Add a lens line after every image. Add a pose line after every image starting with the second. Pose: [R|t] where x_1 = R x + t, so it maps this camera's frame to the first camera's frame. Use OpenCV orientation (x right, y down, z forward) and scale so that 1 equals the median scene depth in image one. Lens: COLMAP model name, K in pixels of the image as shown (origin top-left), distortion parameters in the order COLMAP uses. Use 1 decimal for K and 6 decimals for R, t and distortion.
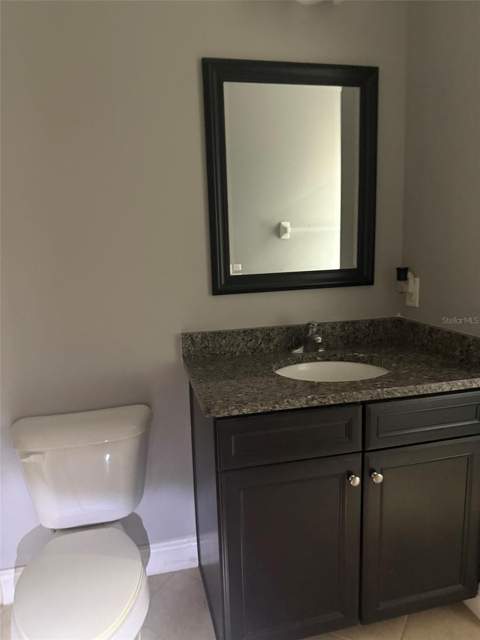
lens RADIAL K [[452.6, 0, 241.2], [0, 452.6, 321.9], [0, 0, 1]] dist [0.017281, -0.053239]
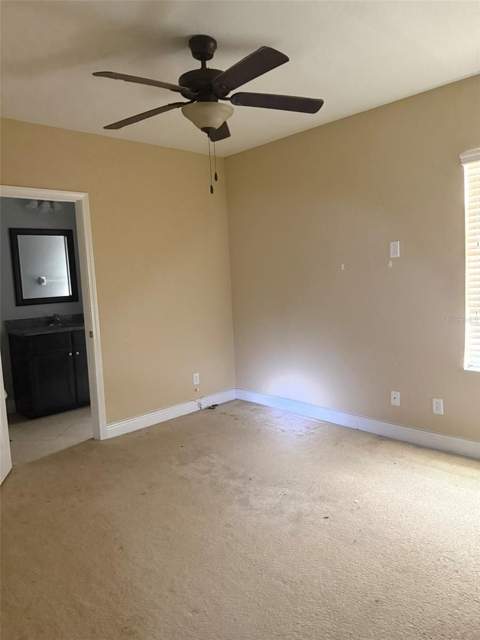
lens RADIAL K [[452.6, 0, 243.6], [0, 452.6, 317.9], [0, 0, 1]] dist [0.017281, -0.053239]
pose [[0.872926, -0.062707, 0.483805, -0.194629], [0.109873, 0.991497, -0.069733, 0.354192], [-0.475318, 0.114029, 0.872393, -2.054534]]
